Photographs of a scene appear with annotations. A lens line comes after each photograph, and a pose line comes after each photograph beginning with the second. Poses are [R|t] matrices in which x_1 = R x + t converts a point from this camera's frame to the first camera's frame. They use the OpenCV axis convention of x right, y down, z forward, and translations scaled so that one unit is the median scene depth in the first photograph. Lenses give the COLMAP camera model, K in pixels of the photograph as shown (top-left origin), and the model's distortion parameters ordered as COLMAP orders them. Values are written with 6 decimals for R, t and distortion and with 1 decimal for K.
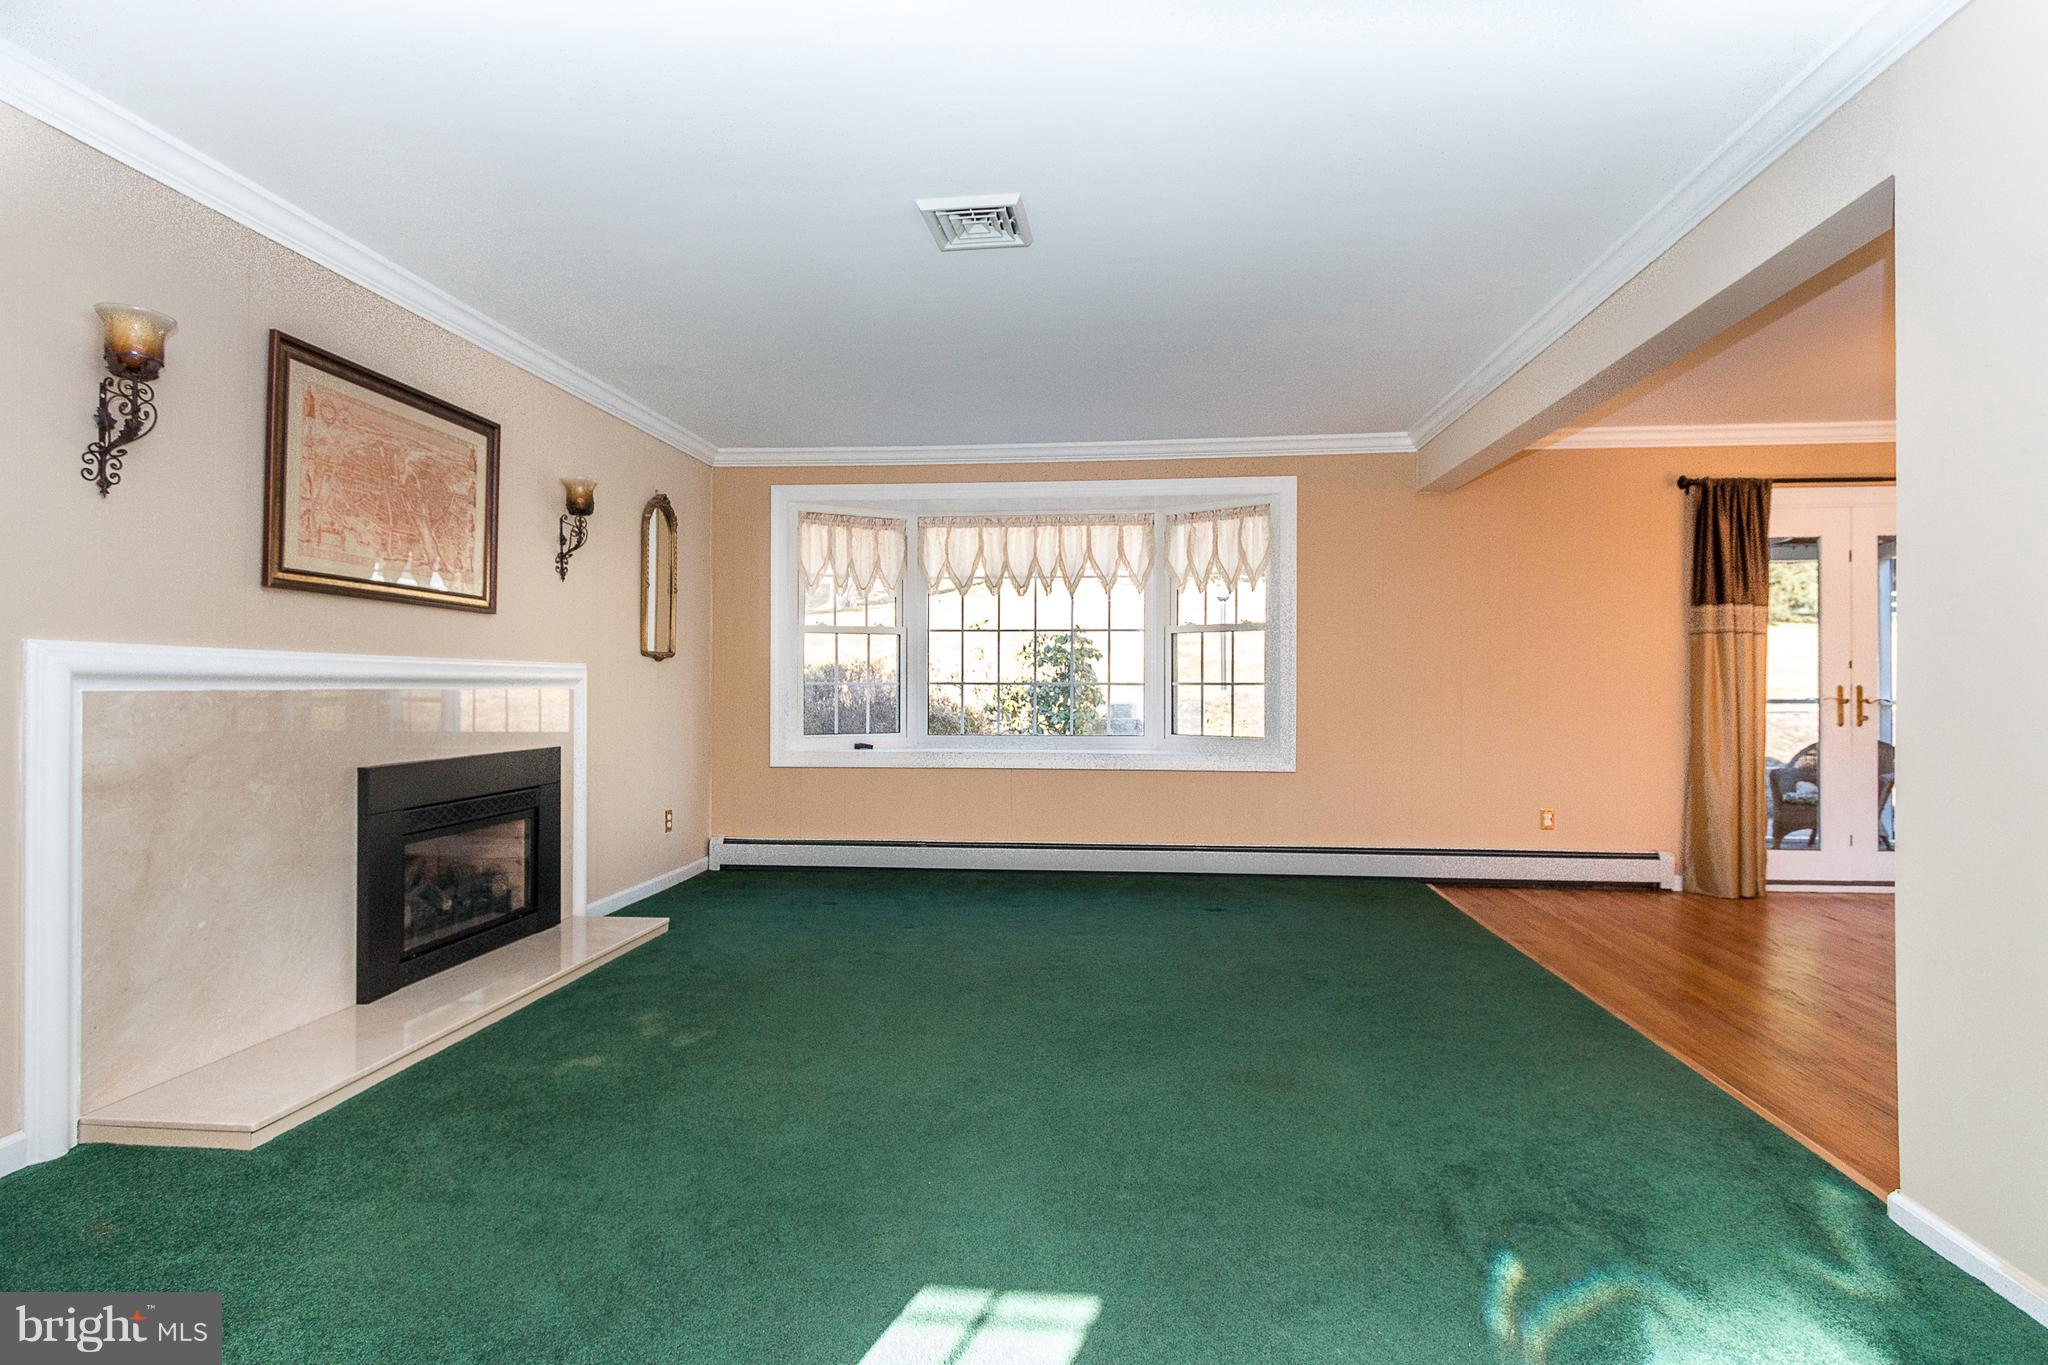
lens RADIAL K [[1038.2, 0, 1024.0], [0, 1038.2, 682.5], [0, 0, 1]] dist [-0.000541, -0.000123]
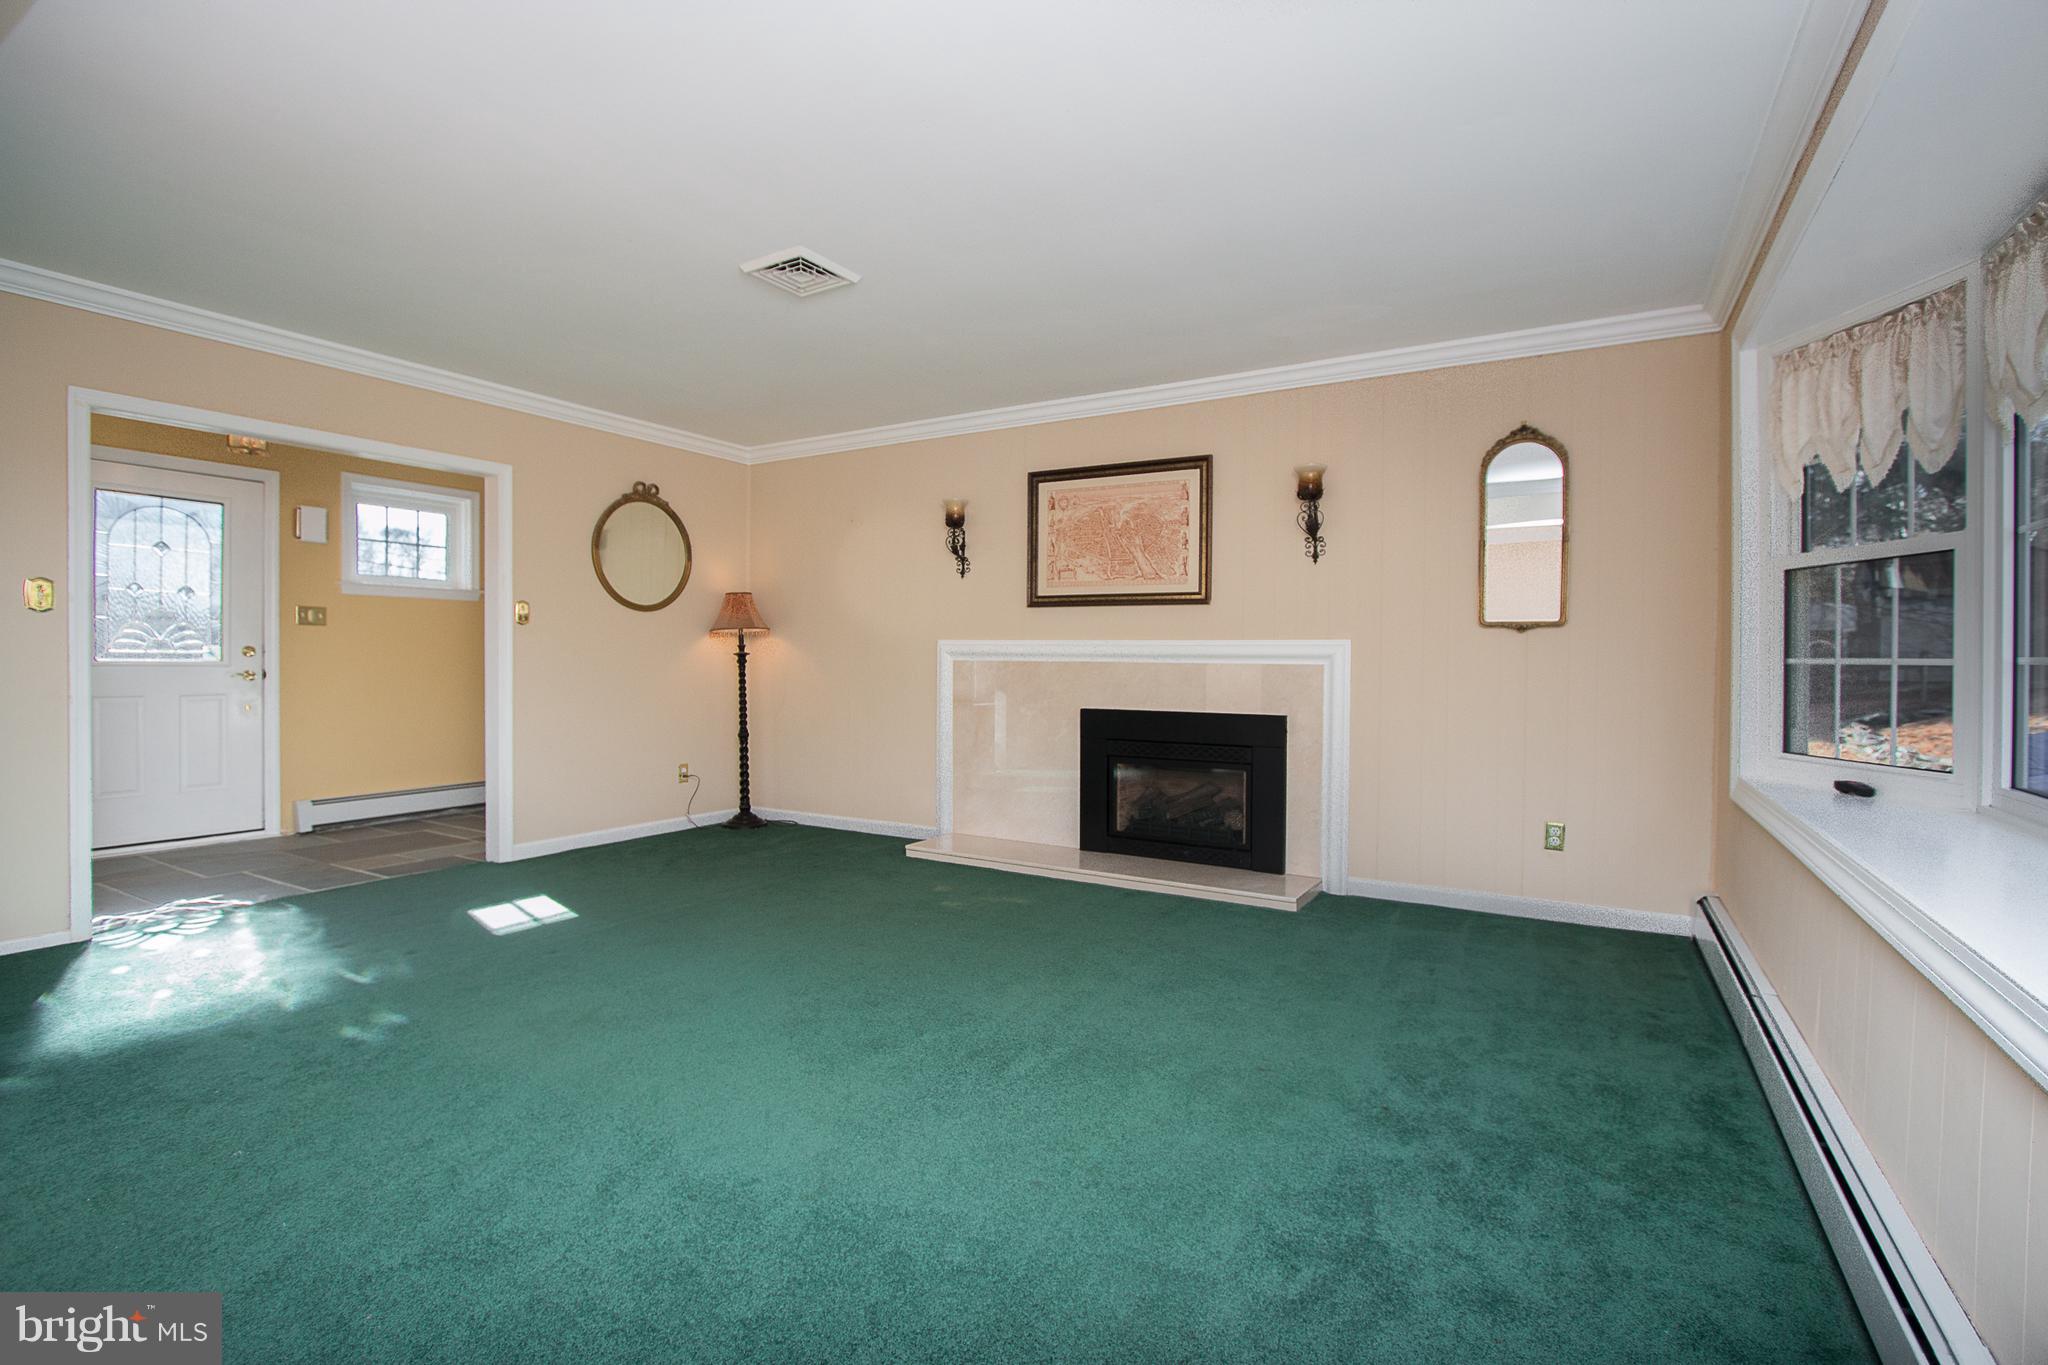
lens RADIAL K [[949.1, 0, 1031.5], [0, 949.1, 671.6], [0, 0, 1]] dist [-0.013470, 0.004612]
pose [[-0.419069, 0.003598, -0.907947, 0.655423], [-0.008313, 0.999935, 0.007800, 0.010611], [0.907916, 0.010816, -0.419012, 1.312637]]
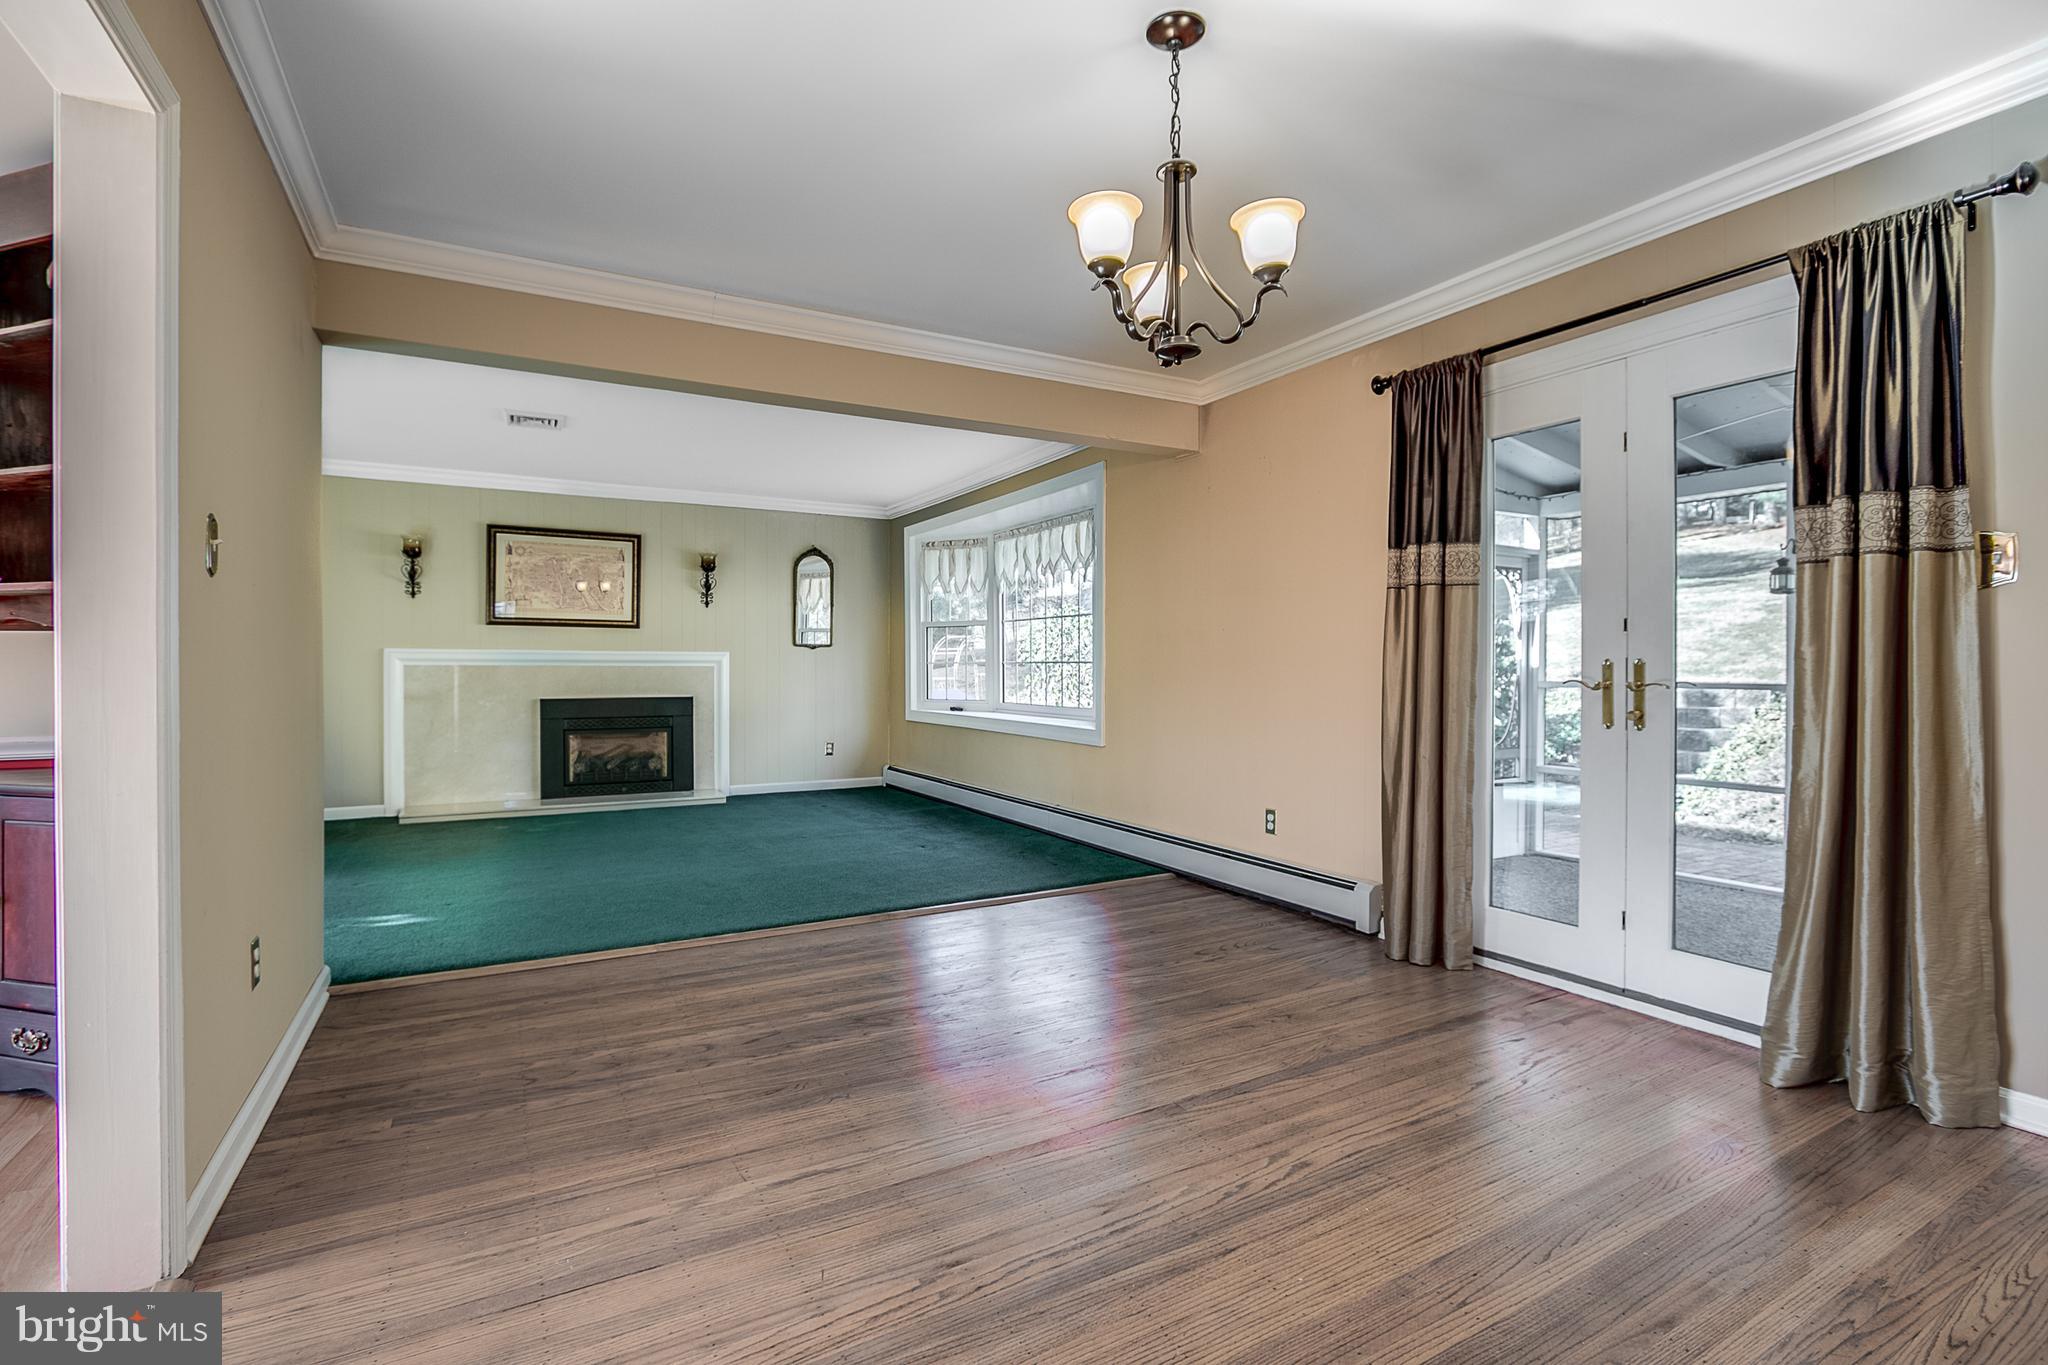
lens RADIAL K [[949.1, 0, 1031.5], [0, 949.1, 671.6], [0, 0, 1]] dist [-0.013470, 0.004612]
pose [[0.570430, 0.003906, -0.821337, 1.469845], [0.000759, 0.999986, 0.005283, 0.009424], [0.821346, -0.003637, 0.570419, 0.581379]]
